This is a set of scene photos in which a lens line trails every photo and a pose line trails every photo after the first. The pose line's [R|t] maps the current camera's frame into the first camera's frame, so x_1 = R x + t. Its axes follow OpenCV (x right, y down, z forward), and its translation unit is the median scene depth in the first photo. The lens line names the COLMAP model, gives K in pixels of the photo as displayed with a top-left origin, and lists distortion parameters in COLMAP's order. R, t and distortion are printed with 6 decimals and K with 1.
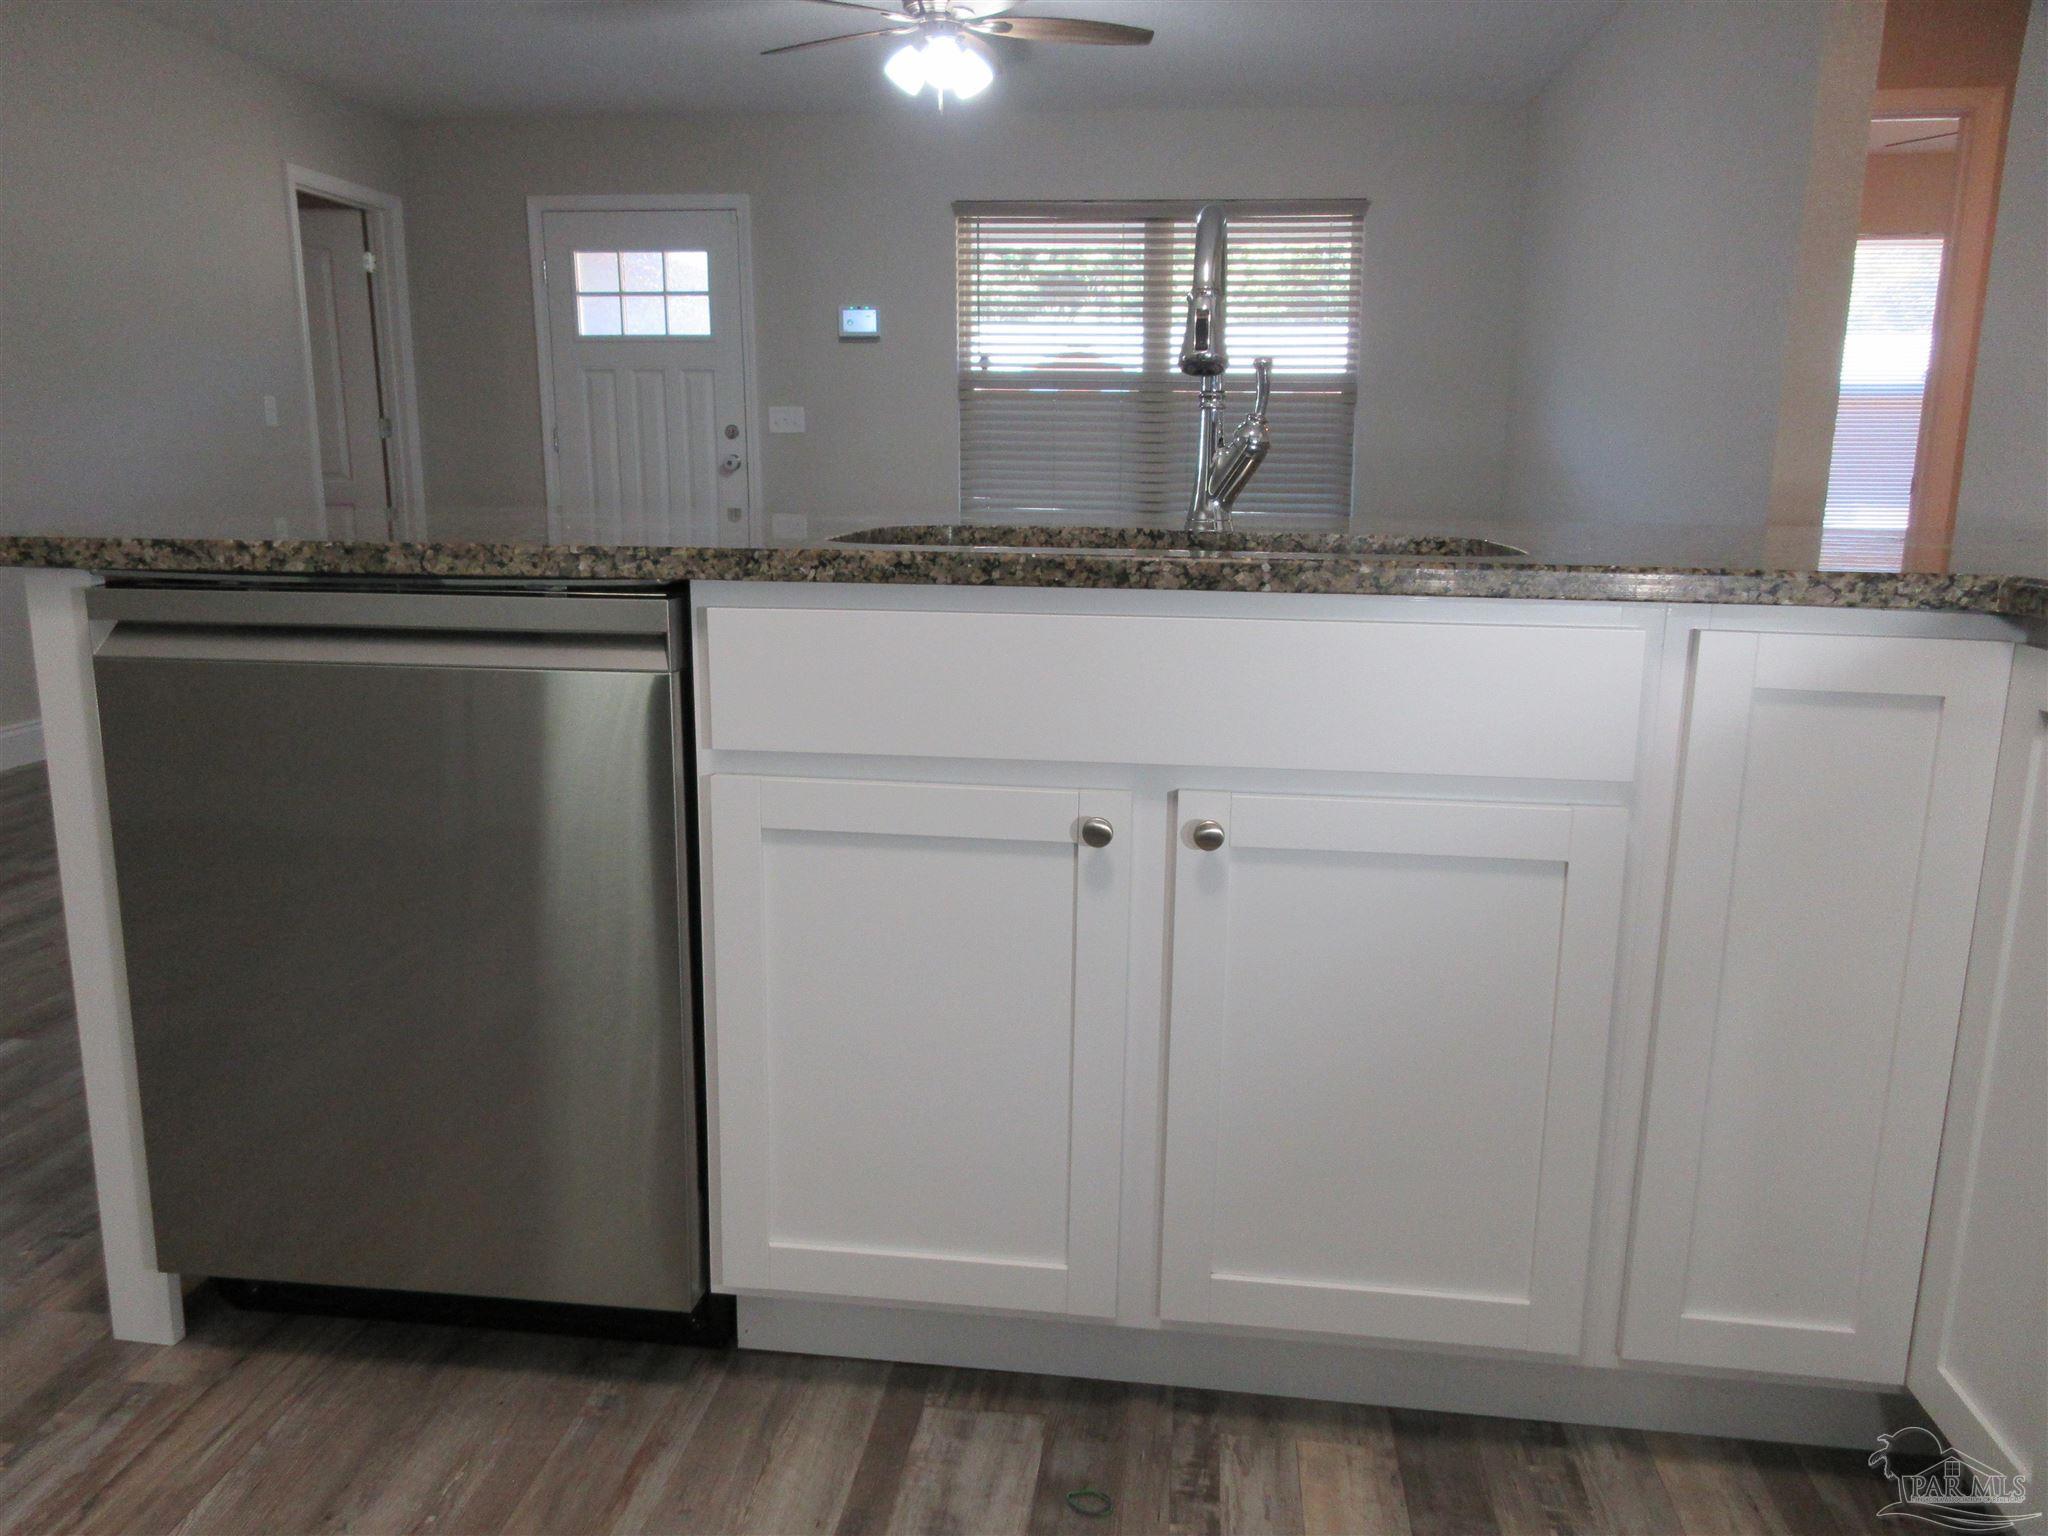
lens RADIAL K [[1541.6, 0, 1026.6], [0, 1541.6, 762.1], [0, 0, 1]] dist [0.009815, 0.002618]
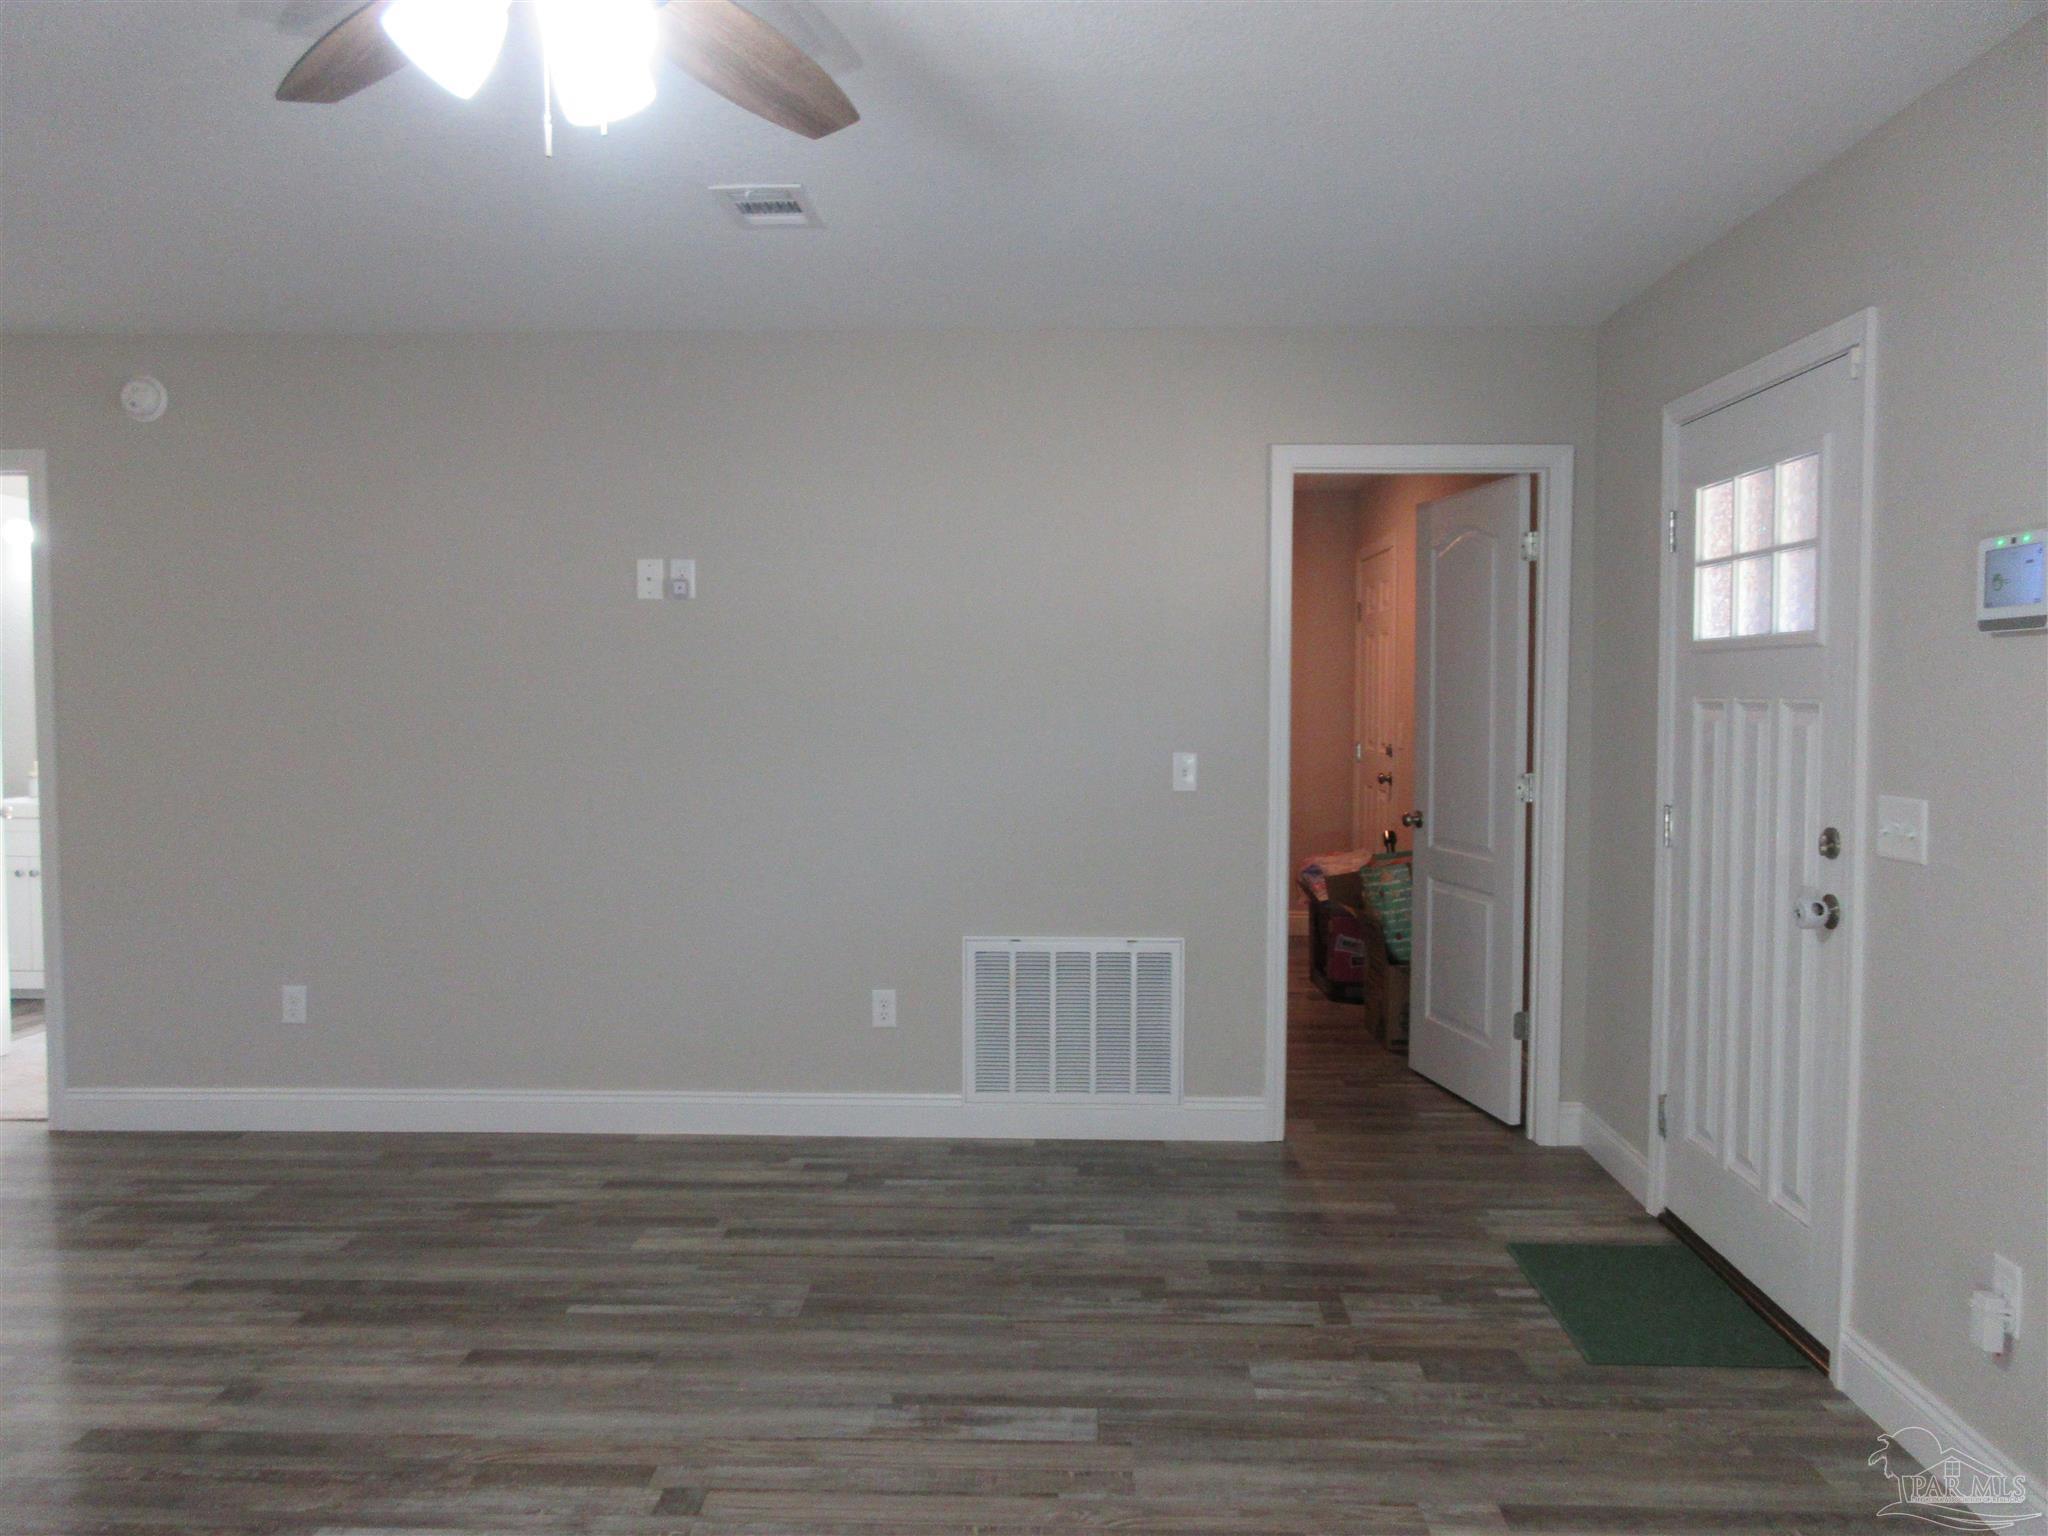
lens RADIAL K [[1541.6, 0, 1026.6], [0, 1541.6, 762.1], [0, 0, 1]] dist [0.009815, 0.002618]
pose [[0.095243, 0.046227, -0.994380, 0.237682], [-0.191923, 0.981032, 0.027224, -0.212541], [0.976778, 0.188251, 0.102308, 0.753367]]
